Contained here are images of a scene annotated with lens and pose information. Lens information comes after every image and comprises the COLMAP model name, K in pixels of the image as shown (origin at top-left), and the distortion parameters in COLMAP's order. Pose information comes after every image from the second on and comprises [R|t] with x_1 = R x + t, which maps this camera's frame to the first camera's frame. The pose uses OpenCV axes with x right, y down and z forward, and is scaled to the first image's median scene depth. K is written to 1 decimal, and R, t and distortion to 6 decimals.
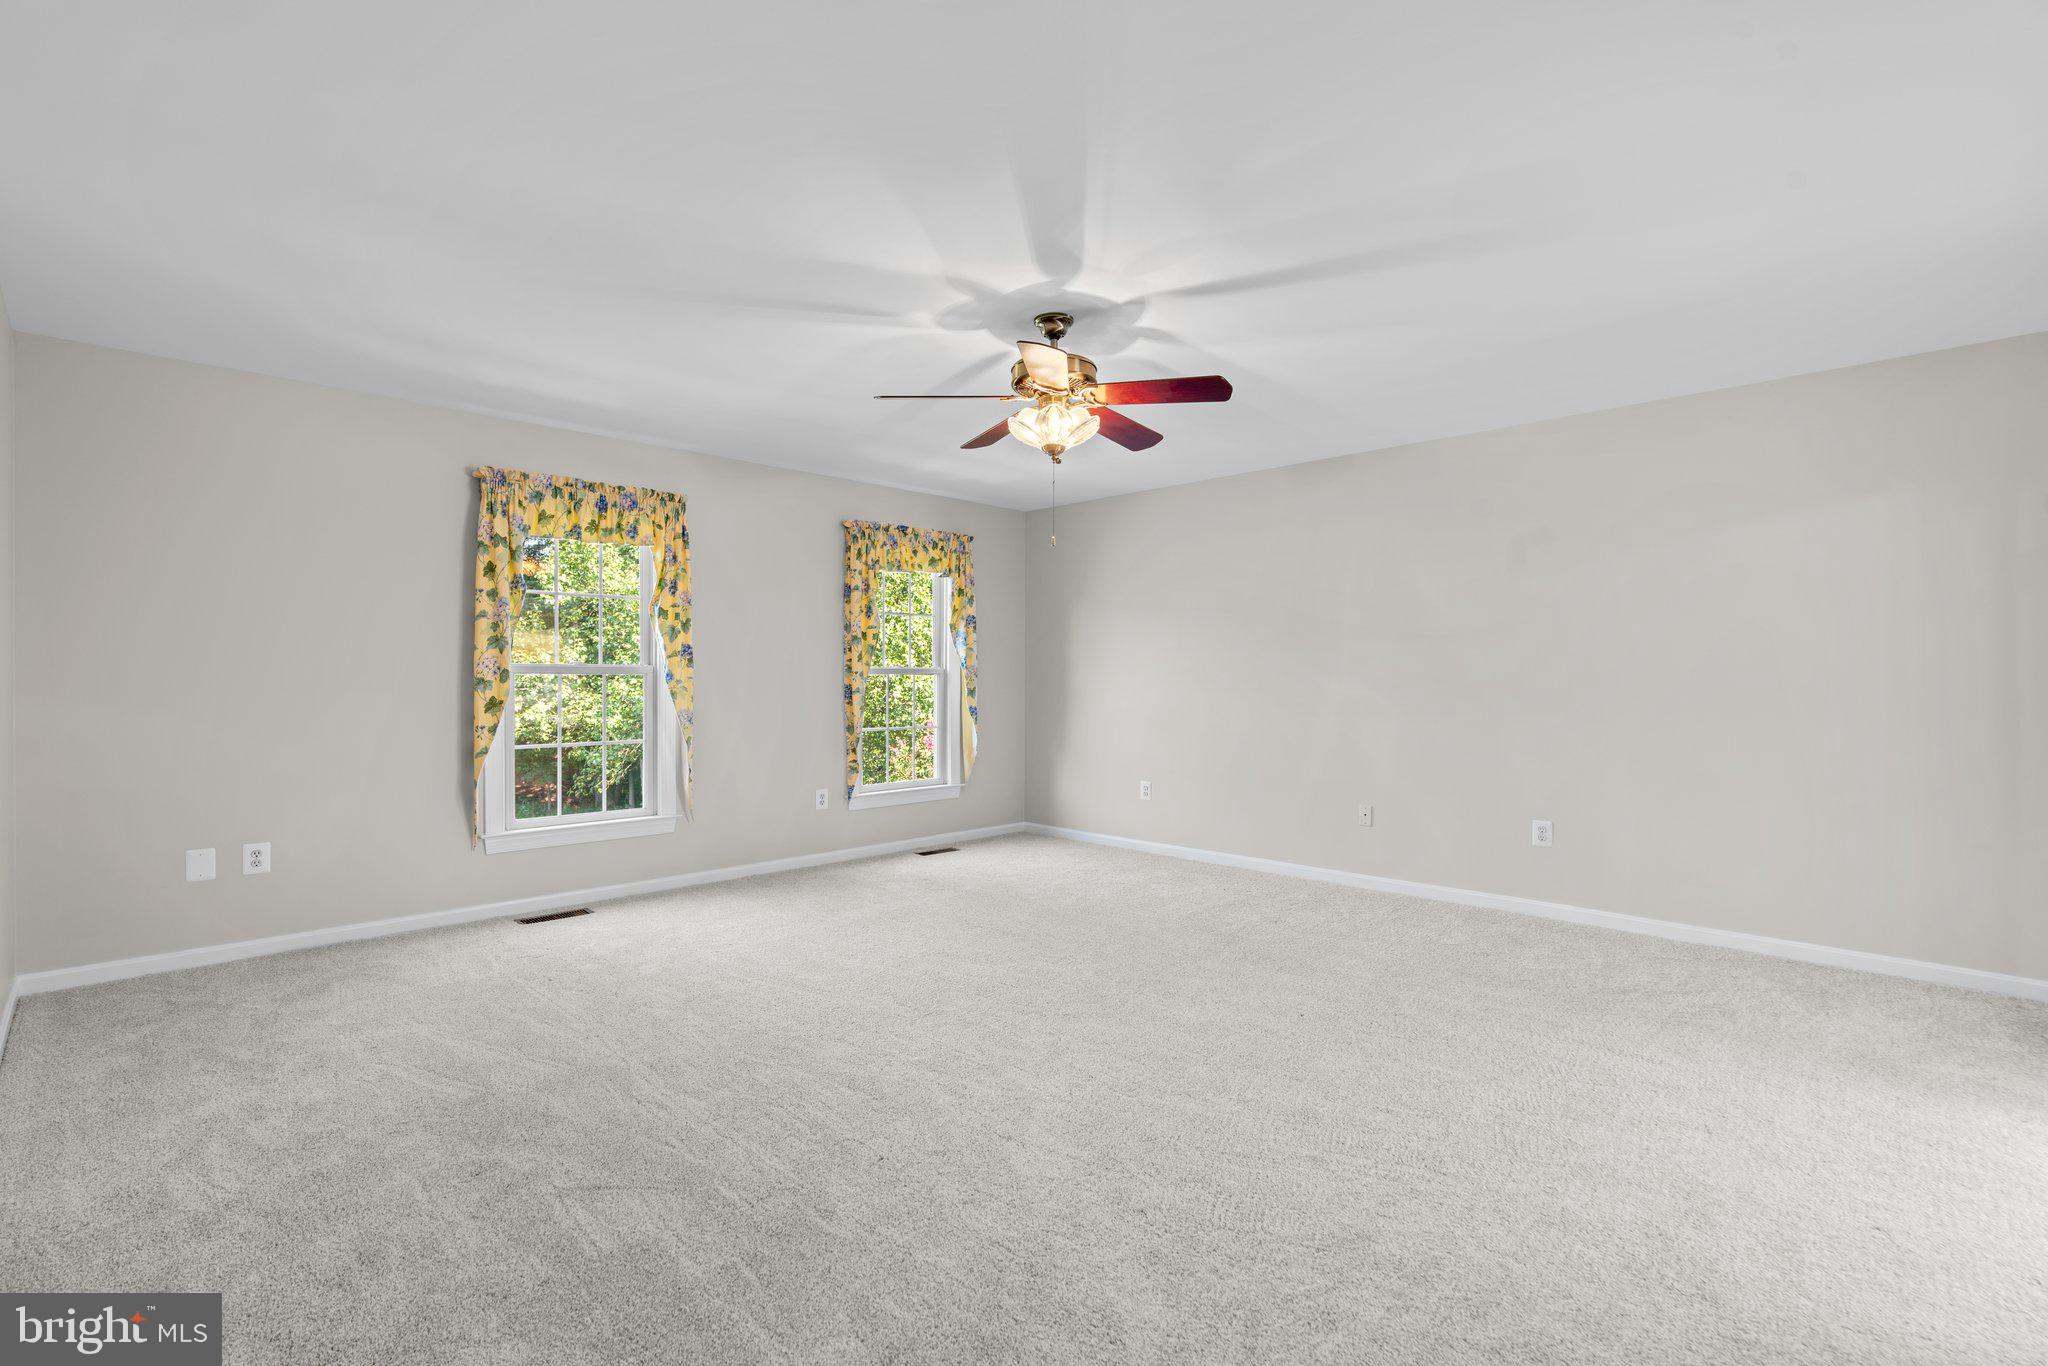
lens RADIAL K [[924.7, 0, 1039.9], [0, 924.7, 676.3], [0, 0, 1]] dist [-0.014674, 0.005918]
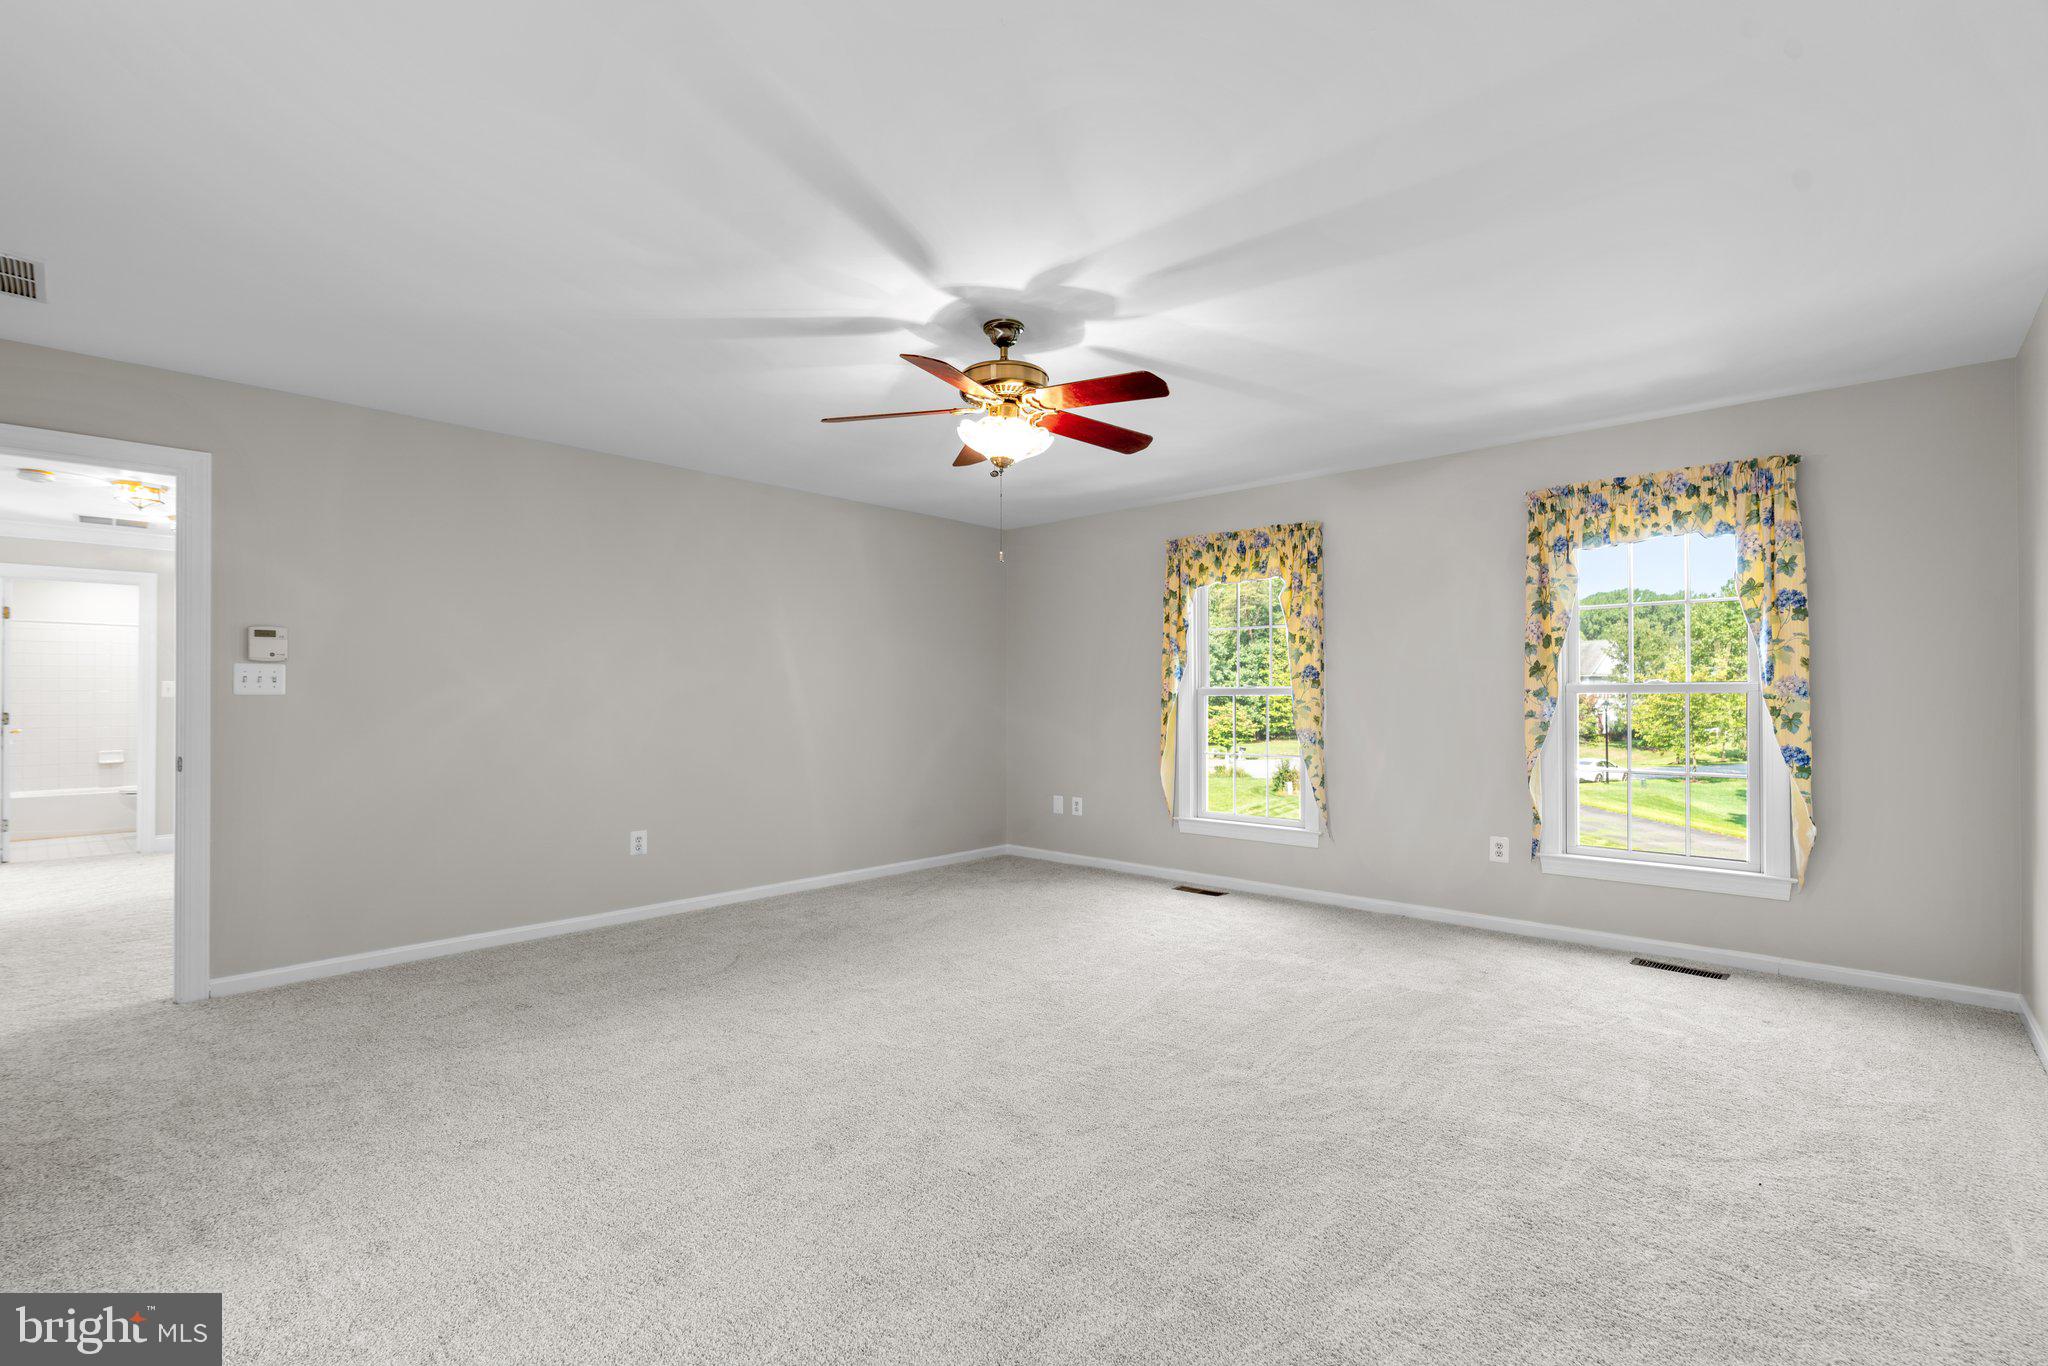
lens RADIAL K [[924.7, 0, 1031.7], [0, 924.7, 700.3], [0, 0, 1]] dist [-0.014674, 0.005918]
pose [[0.032796, -0.000395, -0.999462, 0.640986], [0.000223, 1.000000, -0.000388, 0.004094], [0.999462, -0.000210, 0.032796, 0.661354]]
